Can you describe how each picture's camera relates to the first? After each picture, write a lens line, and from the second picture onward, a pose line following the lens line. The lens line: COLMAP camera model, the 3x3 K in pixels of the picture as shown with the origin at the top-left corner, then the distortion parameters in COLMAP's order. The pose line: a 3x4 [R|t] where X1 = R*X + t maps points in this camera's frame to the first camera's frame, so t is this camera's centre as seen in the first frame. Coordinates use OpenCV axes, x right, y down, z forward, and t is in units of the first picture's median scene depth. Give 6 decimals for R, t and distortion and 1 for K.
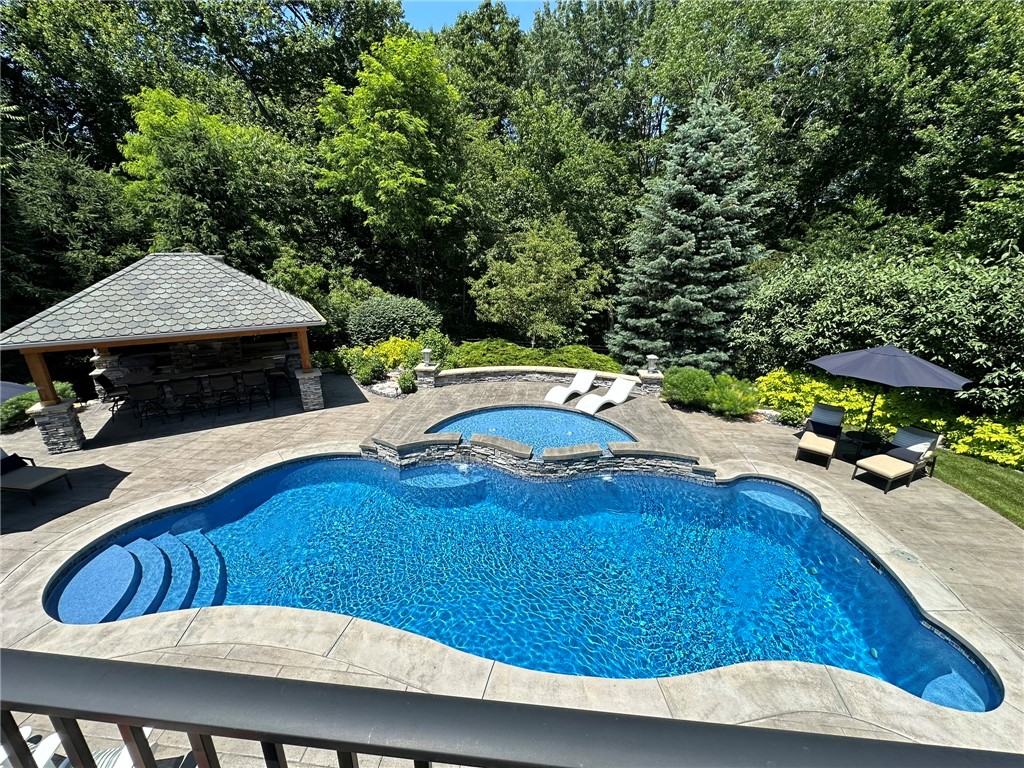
lens RADIAL K [[406.4, 0, 512.6], [0, 406.4, 372.5], [0, 0, 1]] dist [-0.000122, -0.000006]
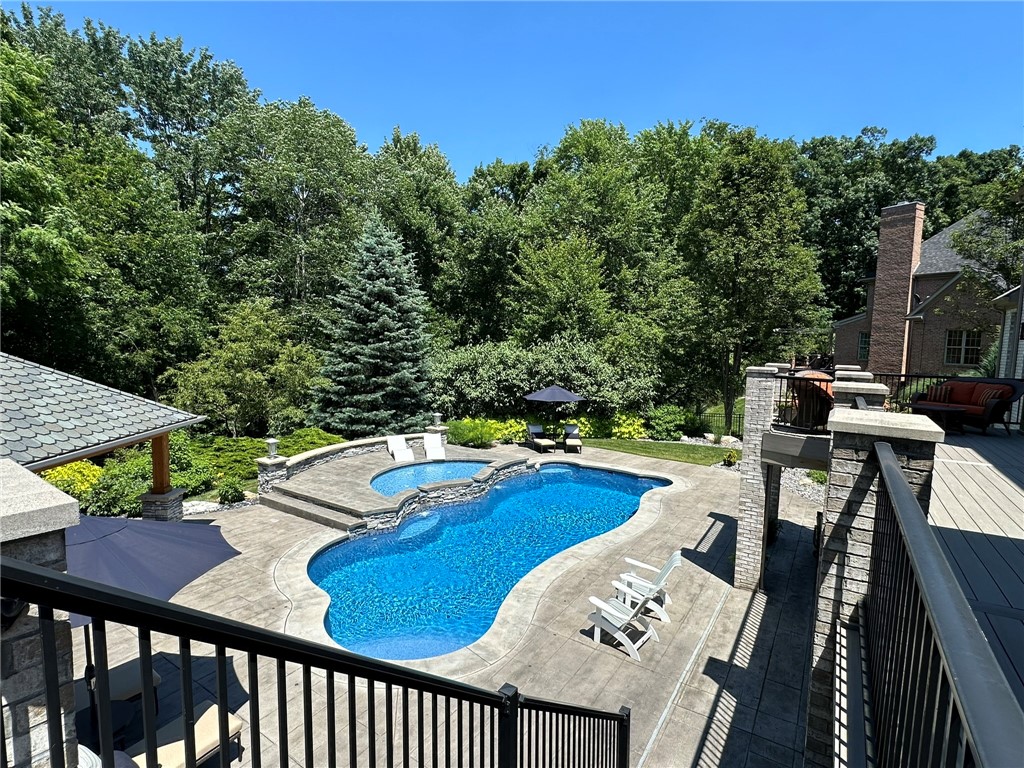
lens RADIAL K [[508.3, 0, 514.4], [0, 508.3, 365.6], [0, 0, 1]] dist [-0.053415, 0.000115]
pose [[0.445113, -0.030141, 0.894967, -1.045121], [0.235330, 0.968241, -0.084433, 0.005295], [-0.863999, 0.248195, 0.438070, 0.041750]]
